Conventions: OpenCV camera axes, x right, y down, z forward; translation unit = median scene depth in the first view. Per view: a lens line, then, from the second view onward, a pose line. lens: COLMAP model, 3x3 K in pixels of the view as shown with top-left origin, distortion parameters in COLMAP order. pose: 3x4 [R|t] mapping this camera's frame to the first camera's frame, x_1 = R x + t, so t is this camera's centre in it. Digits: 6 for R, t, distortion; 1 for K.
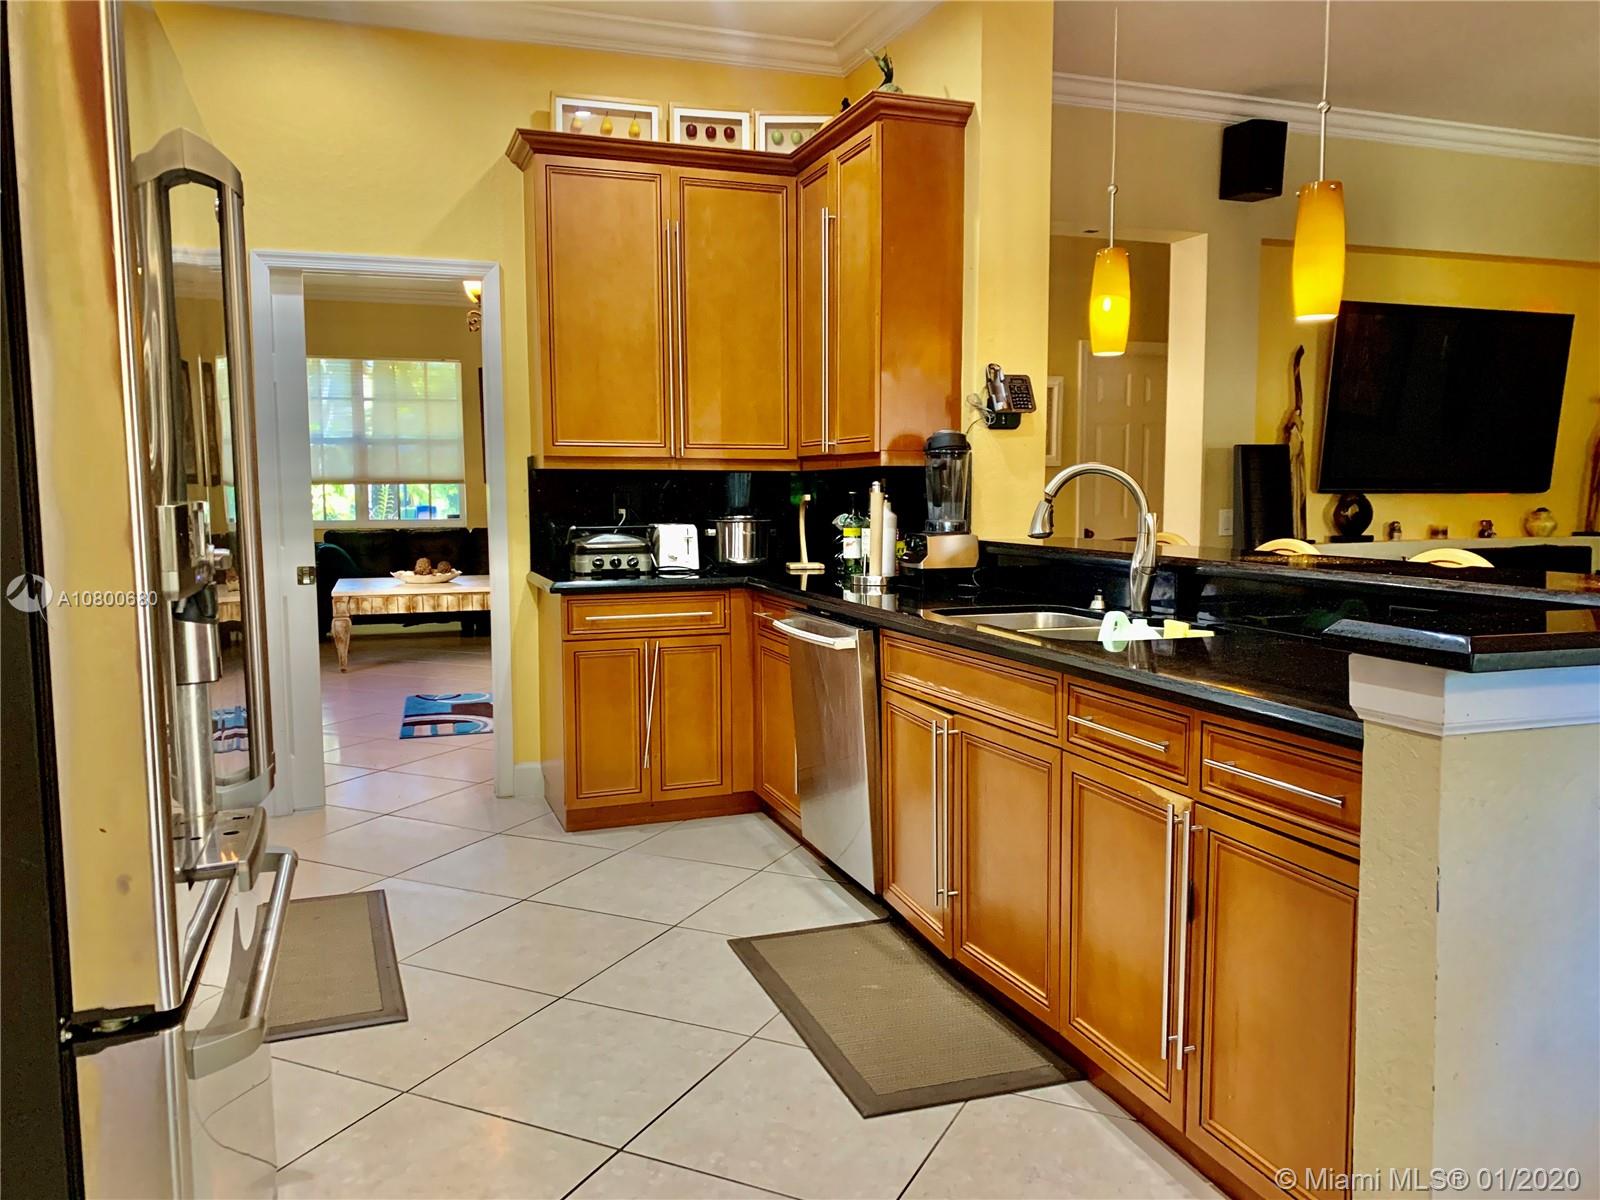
lens RADIAL K [[1230.0, 0, 802.4], [0, 1230.0, 604.8], [0, 0, 1]] dist [0.069980, -0.096253]
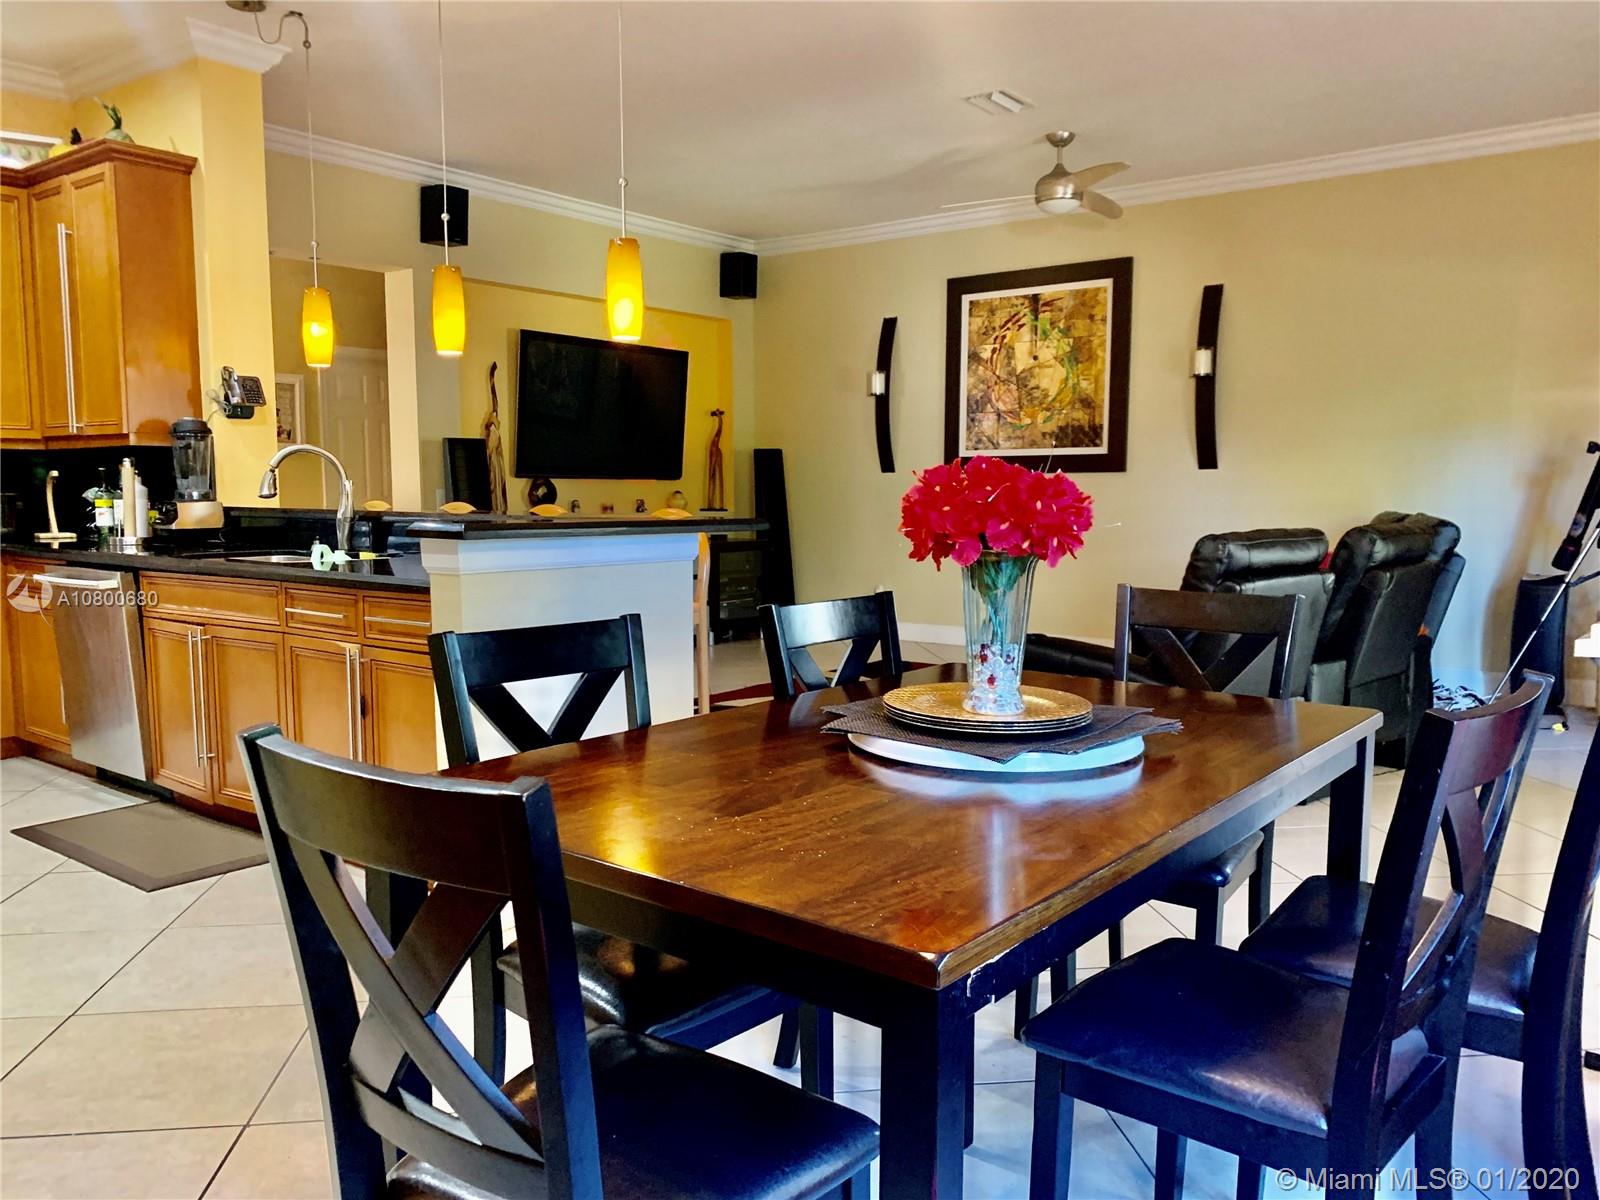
lens RADIAL K [[1206.6, 0, 804.5], [0, 1206.6, 609.0], [0, 0, 1]] dist [0.008678, -0.000463]
pose [[0.838983, -0.051086, 0.541754, -0.033251], [0.045308, 0.998685, 0.024007, 0.049724], [-0.542268, 0.004404, 0.840194, -0.358800]]
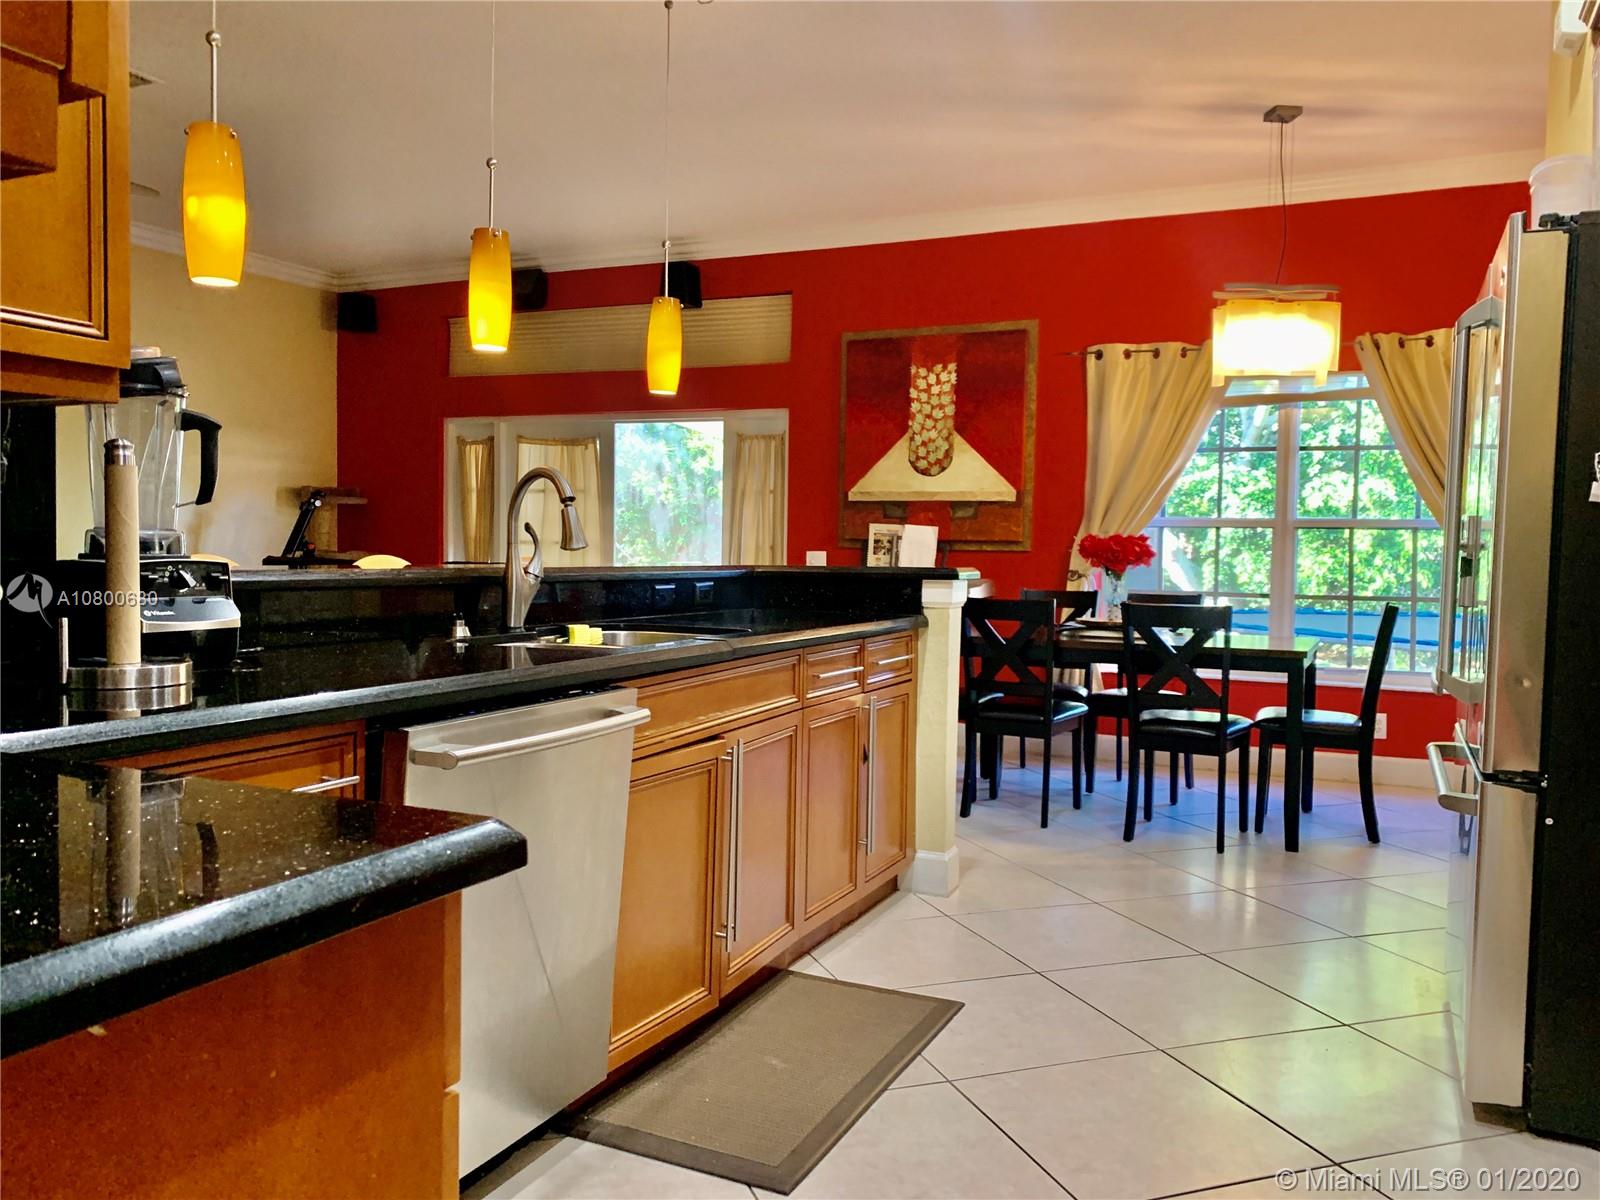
lens RADIAL K [[1230.0, 0, 802.4], [0, 1230.0, 604.8], [0, 0, 1]] dist [0.069980, -0.096253]
pose [[-0.707269, -0.035169, 0.706069, -0.411365], [0.067687, 0.990805, 0.117153, -0.079940], [-0.703697, 0.130650, -0.698385, 1.145991]]
